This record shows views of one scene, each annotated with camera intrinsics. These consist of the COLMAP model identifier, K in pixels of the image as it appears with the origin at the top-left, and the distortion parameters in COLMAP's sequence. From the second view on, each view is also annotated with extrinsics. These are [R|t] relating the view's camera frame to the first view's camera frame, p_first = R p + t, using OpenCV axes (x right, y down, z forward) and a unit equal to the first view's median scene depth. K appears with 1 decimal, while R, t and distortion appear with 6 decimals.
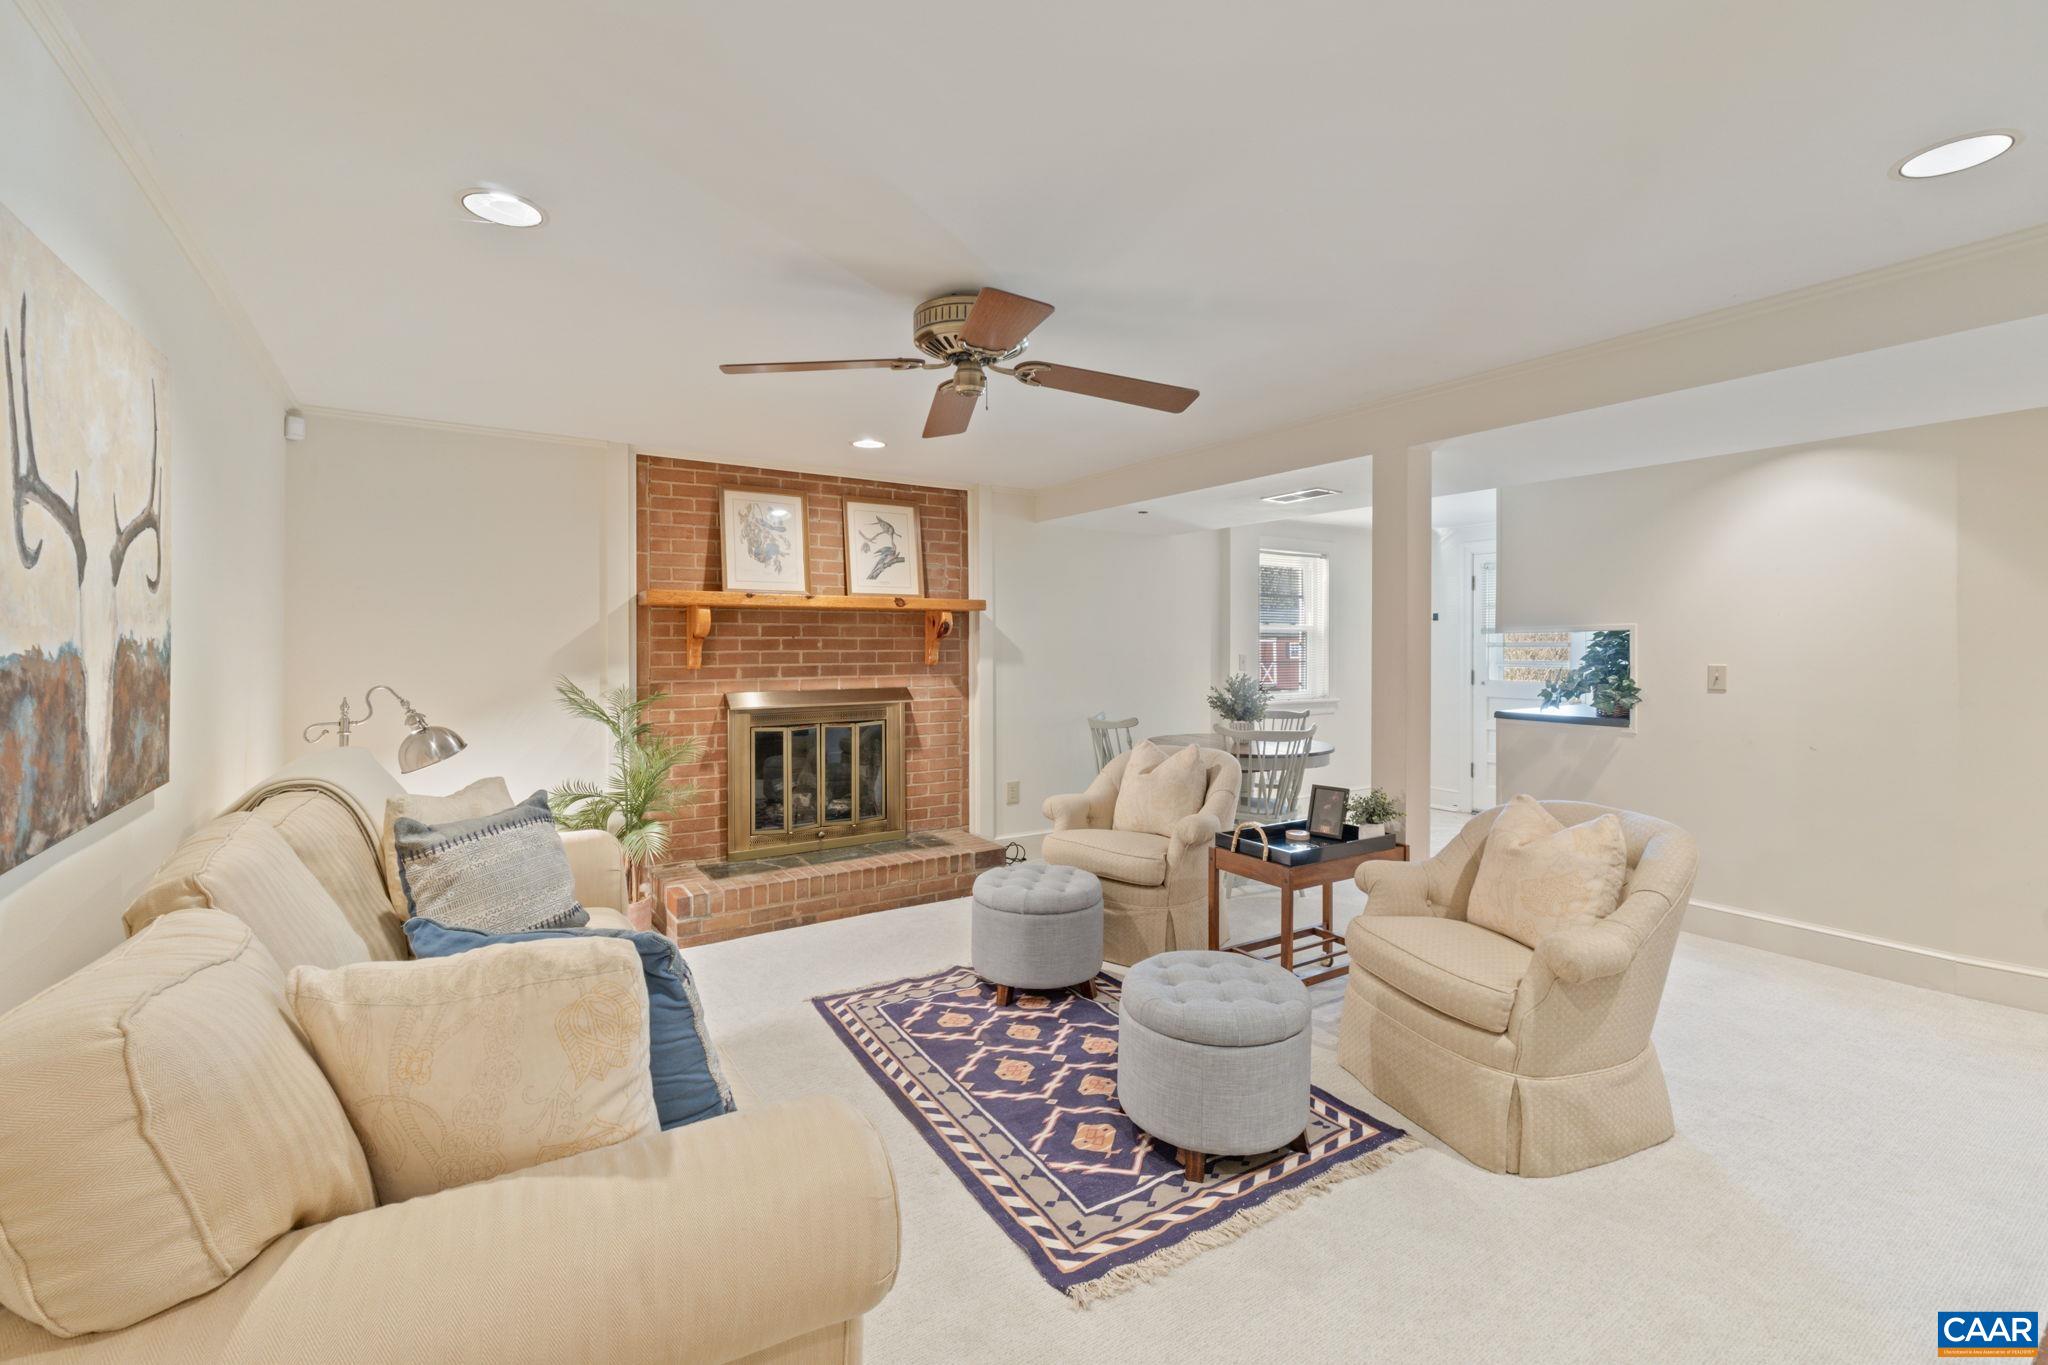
lens RADIAL K [[857.6, 0, 1015.6], [0, 857.6, 675.4], [0, 0, 1]] dist [-0.002383, -0.000620]
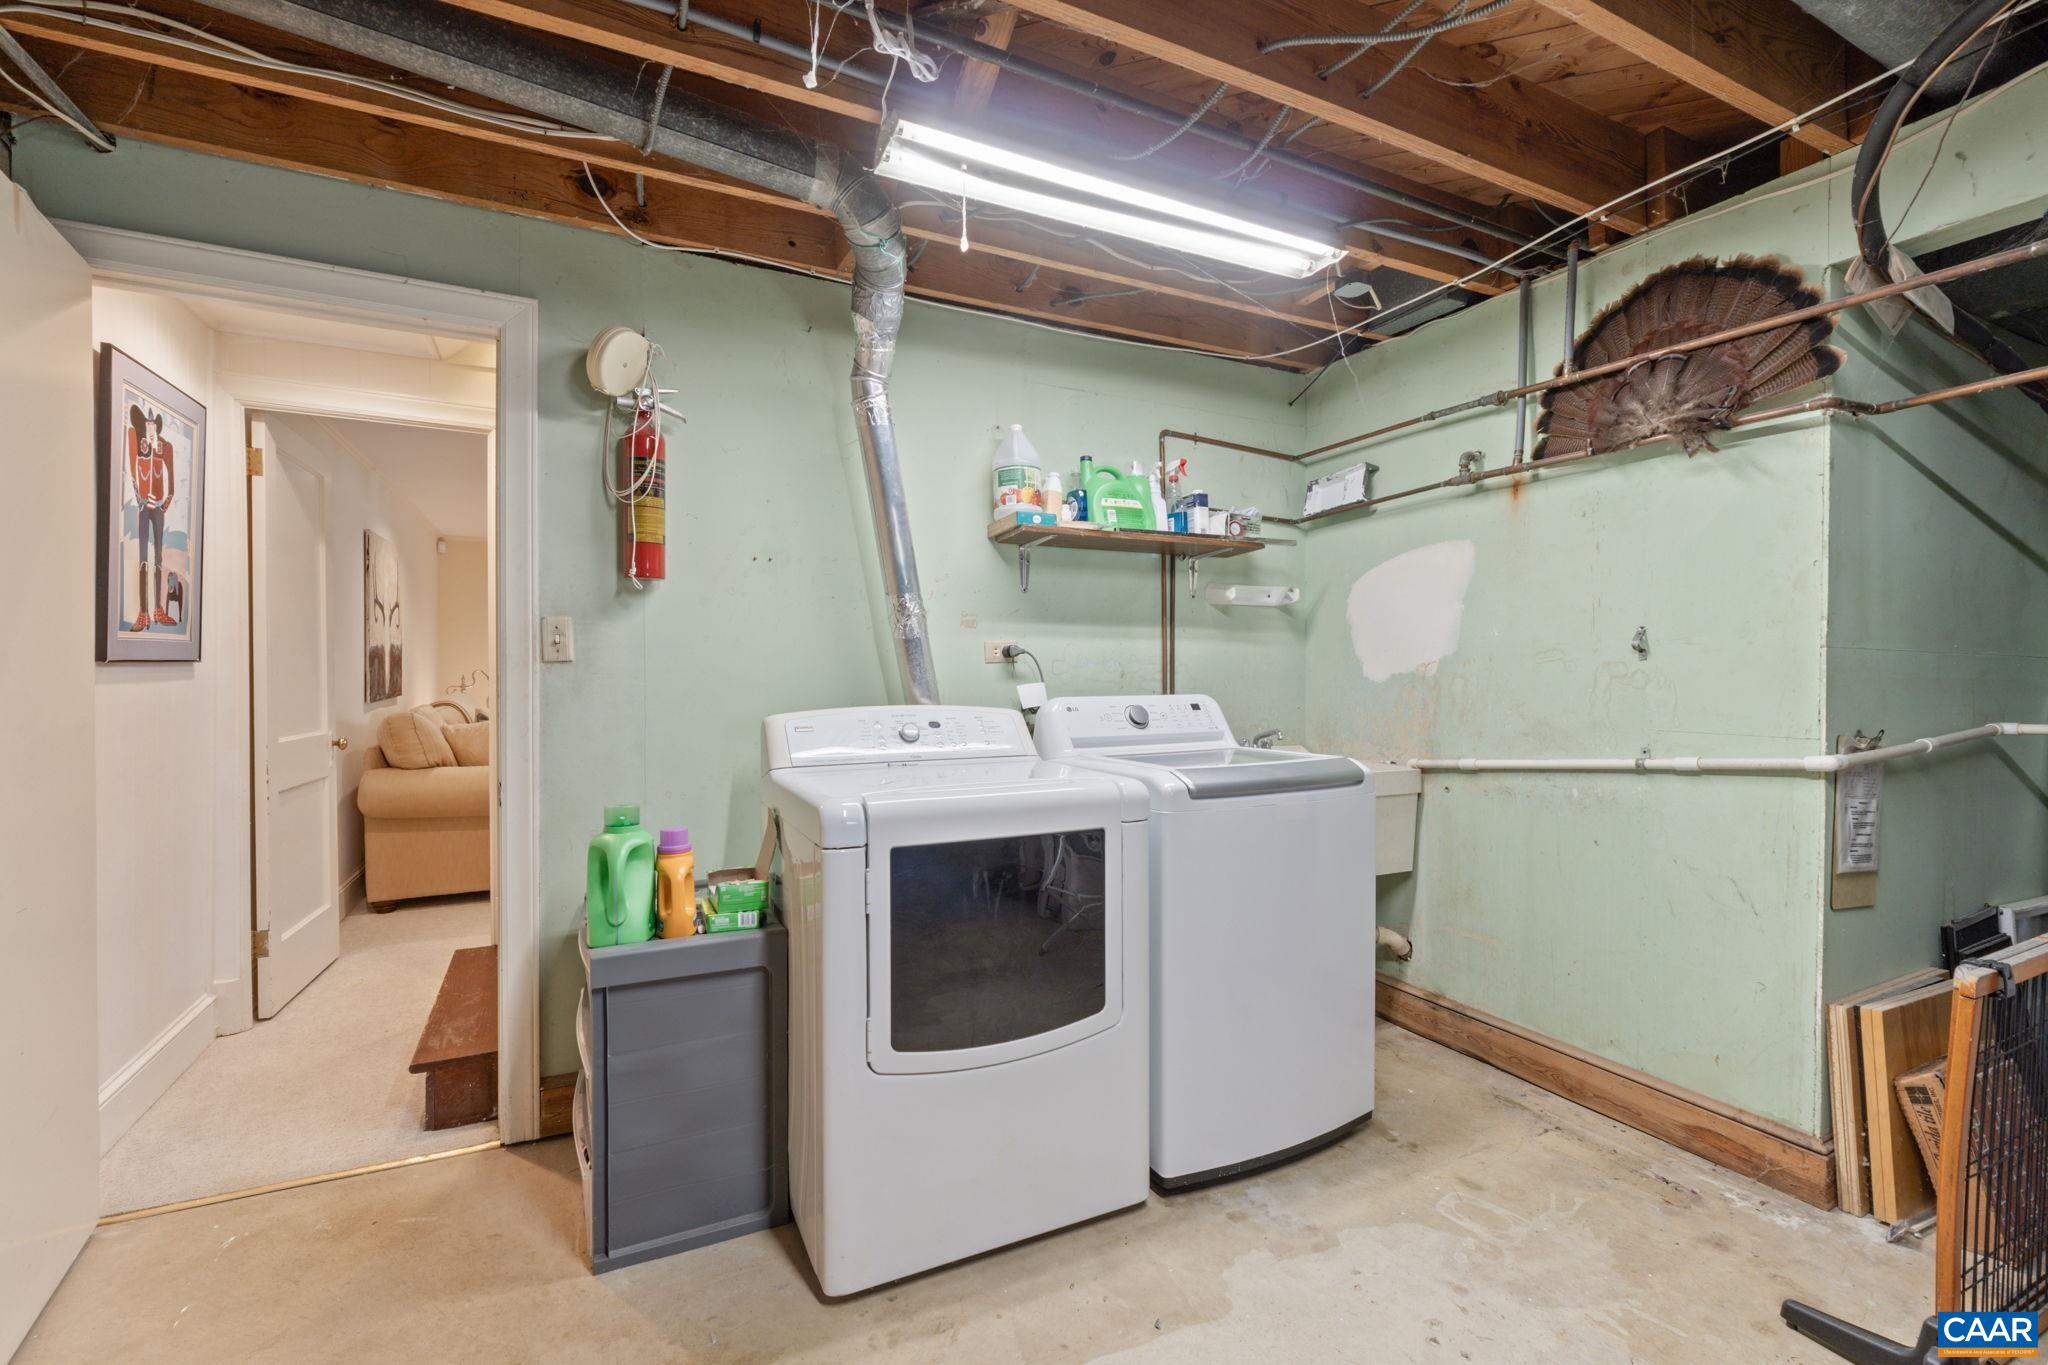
lens RADIAL K [[857.6, 0, 1015.6], [0, 857.6, 675.4], [0, 0, 1]] dist [-0.002383, -0.000620]
pose [[0.994236, -0.004804, -0.107104, 1.565757], [0.003437, 0.999910, -0.012944, 0.120050], [0.107157, 0.012502, 0.994164, -1.871356]]
